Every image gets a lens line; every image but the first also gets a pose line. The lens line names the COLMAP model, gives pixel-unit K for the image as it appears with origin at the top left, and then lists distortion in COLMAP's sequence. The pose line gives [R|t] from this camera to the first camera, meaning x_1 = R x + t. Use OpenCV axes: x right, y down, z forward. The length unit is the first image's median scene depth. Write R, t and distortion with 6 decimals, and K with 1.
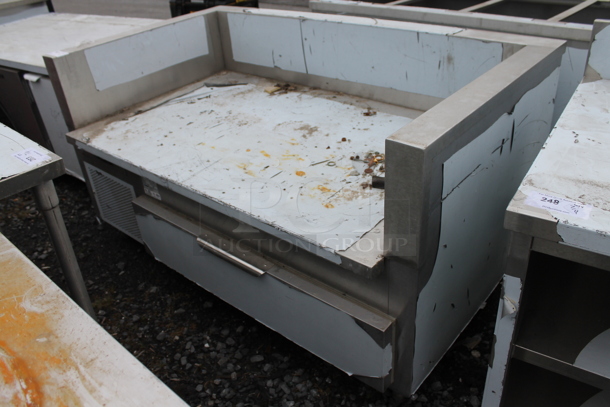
lens RADIAL K [[514.3, 0, 305.0], [0, 514.3, 203.5], [0, 0, 1]] dist [-0.170072, 0.150072]
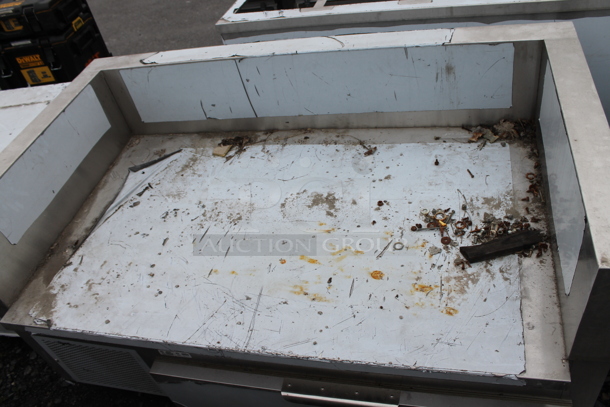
lens RADIAL K [[519.0, 0, 305.0], [0, 519.0, 203.5], [0, 0, 1]] dist [-0.163125, 0.150996]
pose [[0.881069, -0.383727, 0.276535, -0.259655], [0.344689, 0.921267, 0.180158, -0.309722], [-0.323894, -0.063413, 0.943966, 0.226345]]
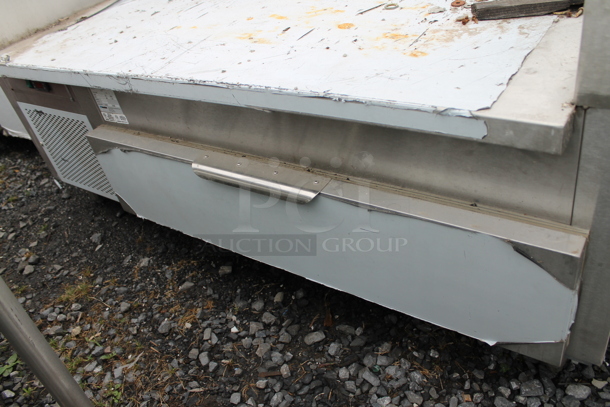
lens RADIAL K [[514.3, 0, 305.0], [0, 514.3, 203.5], [0, 0, 1]] dist [-0.170072, 0.150072]
pose [[0.987394, -0.158275, 0.001405, -0.077805], [0.157630, 0.984101, 0.081837, 0.078162], [-0.014336, -0.080584, 0.996645, 0.349030]]
